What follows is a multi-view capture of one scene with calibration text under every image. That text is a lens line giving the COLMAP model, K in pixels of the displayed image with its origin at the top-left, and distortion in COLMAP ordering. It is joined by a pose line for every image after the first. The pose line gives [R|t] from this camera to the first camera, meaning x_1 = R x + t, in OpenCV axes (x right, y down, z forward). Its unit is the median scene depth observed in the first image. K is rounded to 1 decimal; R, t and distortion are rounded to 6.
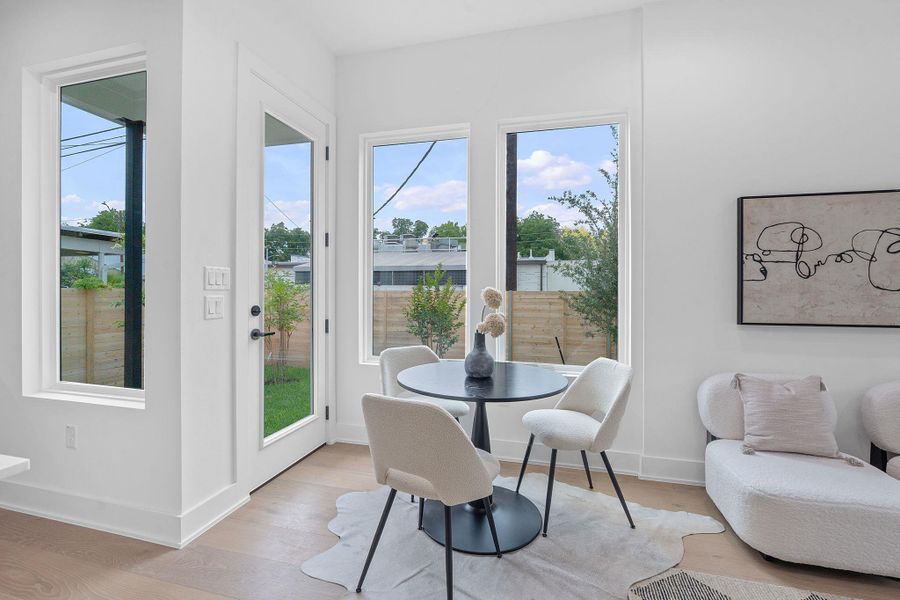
lens RADIAL K [[397.9, 0, 450.5], [0, 397.9, 288.5], [0, 0, 1]] dist [-0.007825, 0.001412]
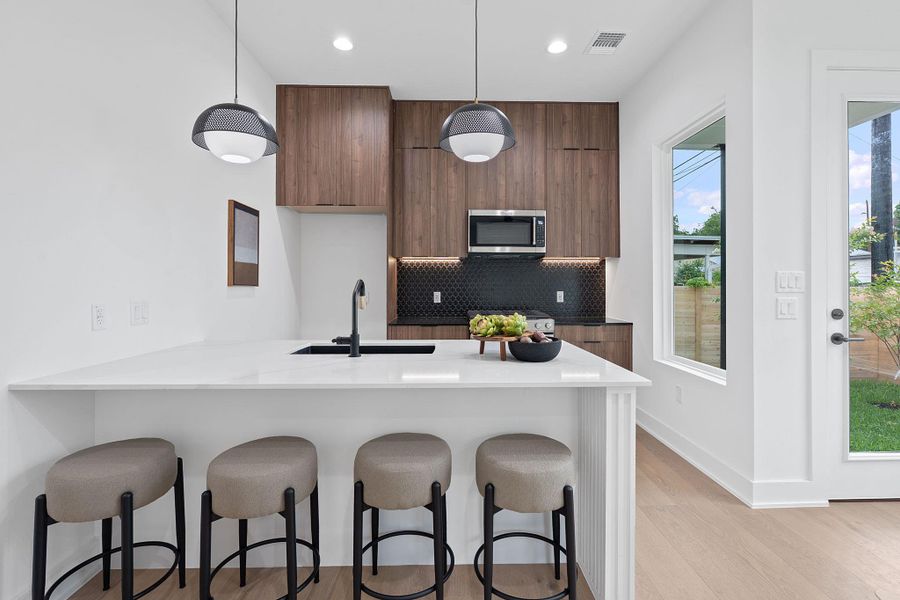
lens RADIAL K [[409.5, 0, 455.5], [0, 409.5, 282.4], [0, 0, 1]] dist [-0.004771, 0.000557]
pose [[0.283193, -0.006215, -0.959043, 0.194954], [0.002029, 0.999981, -0.005881, -0.016682], [0.959061, -0.000280, 0.283201, -0.163956]]
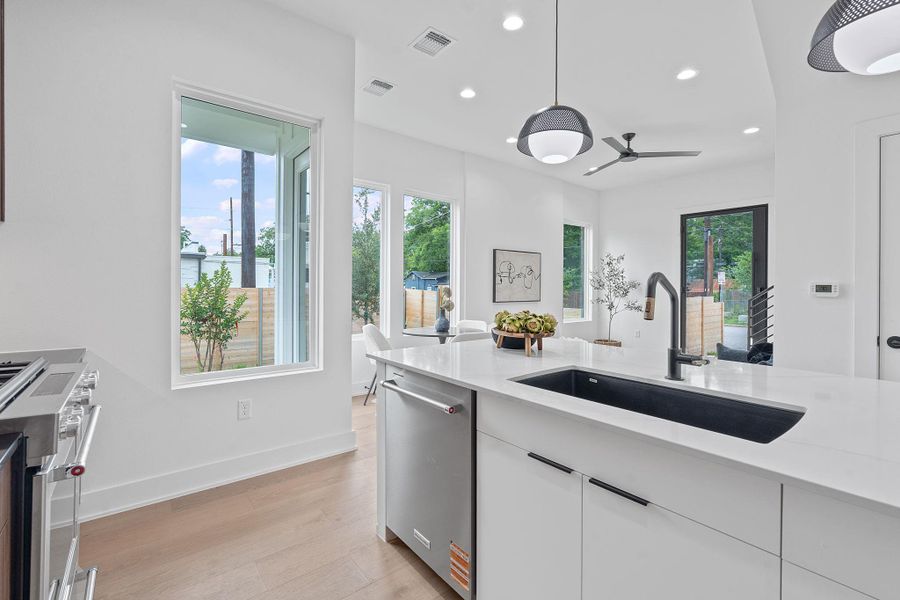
lens RADIAL K [[397.9, 0, 449.7], [0, 397.9, 287.3], [0, 0, 1]] dist [-0.007825, 0.001412]
pose [[0.592046, 0.001190, 0.805904, -1.408565], [-0.006841, 0.999970, 0.003548, -0.007124], [-0.805875, -0.007614, 0.592036, -0.202996]]
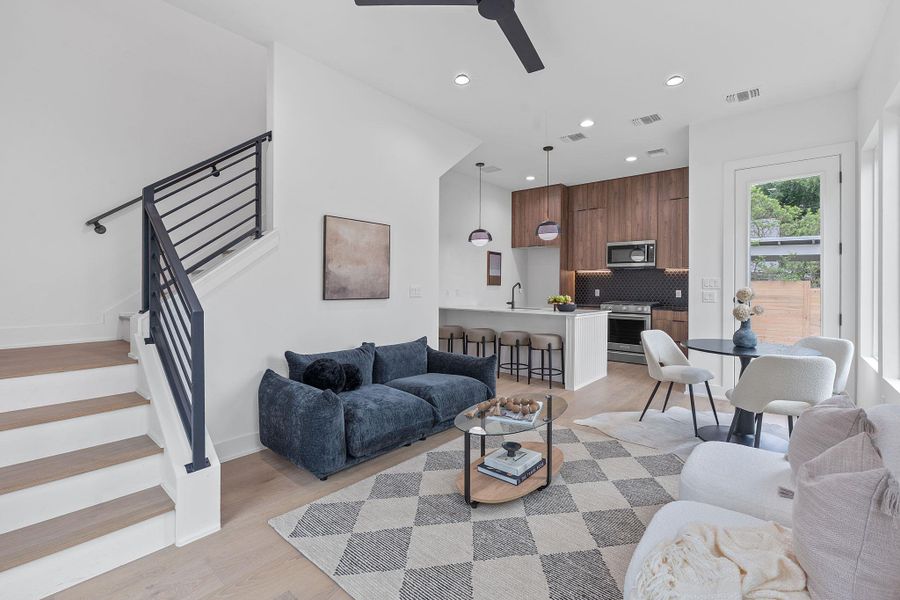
lens RADIAL K [[397.9, 0, 447.4], [0, 397.9, 286.9], [0, 0, 1]] dist [-0.007825, 0.001412]
pose [[-0.431965, -0.002874, -0.901886, 1.730807], [-0.004885, 0.999988, -0.000846, 0.002805], [0.901877, 0.004040, -0.431974, 0.585661]]
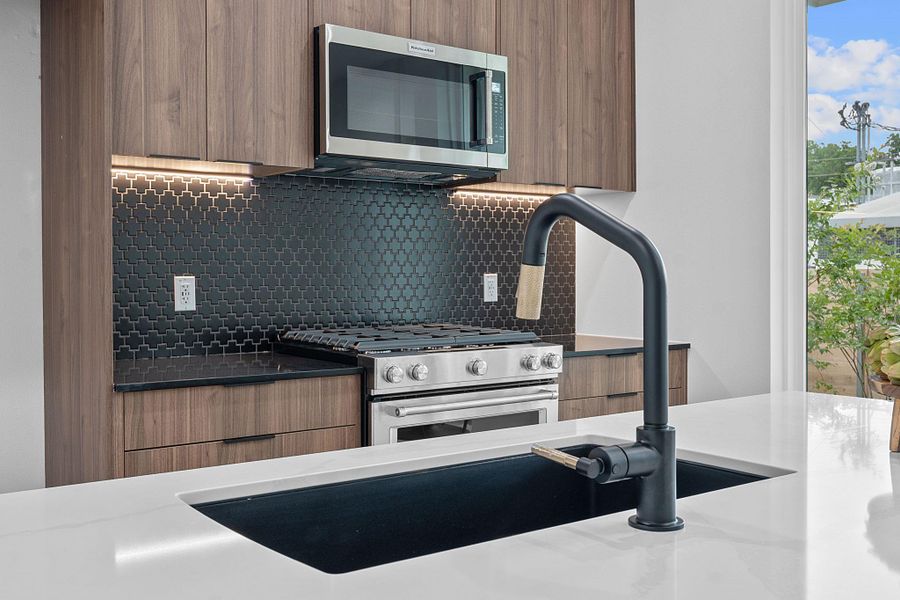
lens RADIAL K [[942.6, 0, 462.0], [0, 942.6, 293.8], [0, 0, 1]] dist [-0.023166, 0.000000]
pose [[0.793857, 0.010006, -0.608023, -0.499175], [0.005005, 0.999723, 0.022986, 0.012307], [0.608084, -0.021291, 0.793587, -0.548404]]
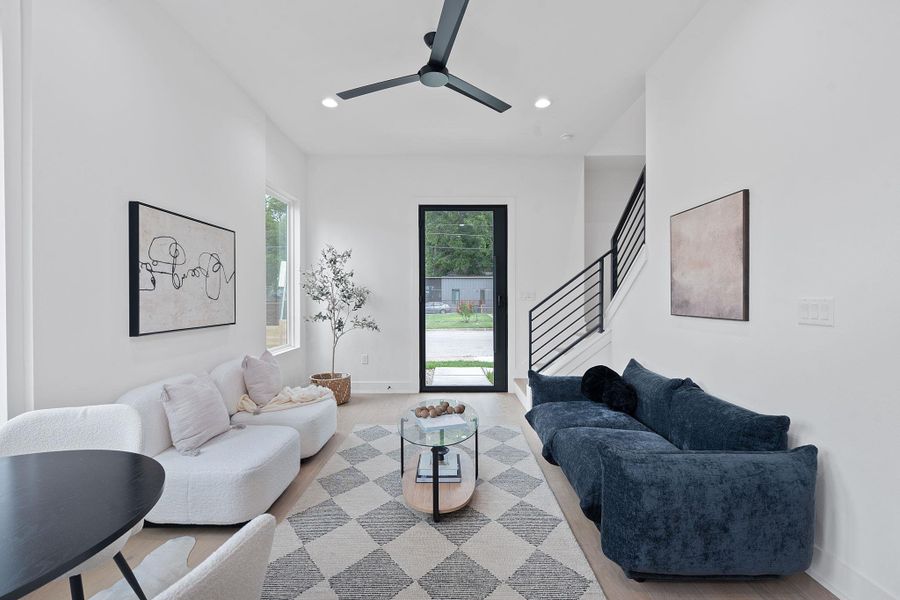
lens RADIAL K [[397.9, 0, 451.9], [0, 397.9, 299.8], [0, 0, 1]] dist [-0.007825, 0.001412]
pose [[-0.257157, -0.006365, 0.966349, -0.388040], [-0.001380, 0.999980, 0.006220, -0.003177], [-0.966369, 0.000266, -0.257161, 0.538345]]
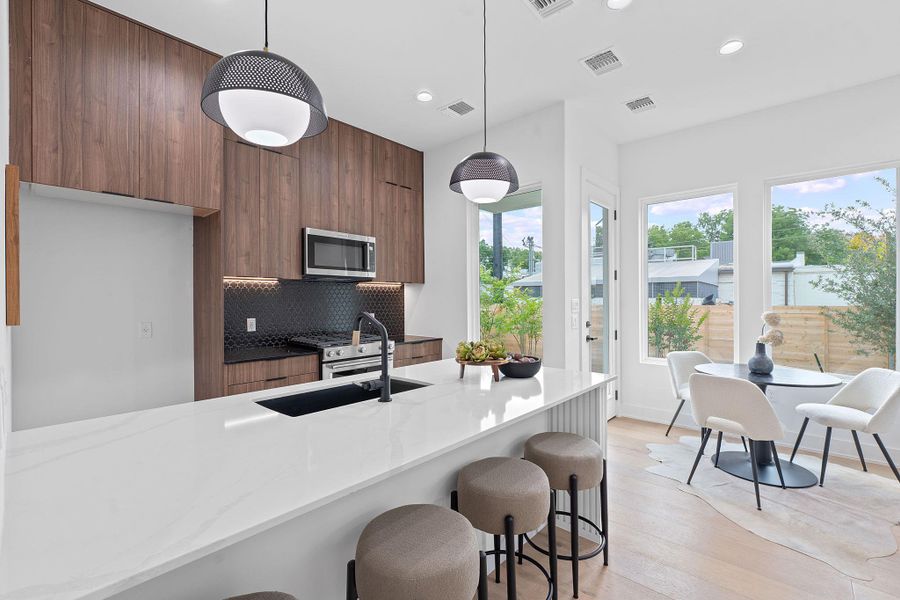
lens RADIAL K [[397.9, 0, 452.4], [0, 397.9, 299.1], [0, 0, 1]] dist [-0.007825, 0.001412]
pose [[0.893386, -0.008051, -0.449218, -0.258747], [0.008498, 0.999963, -0.001020, -0.051031], [0.449210, -0.002906, 0.893422, -0.734793]]
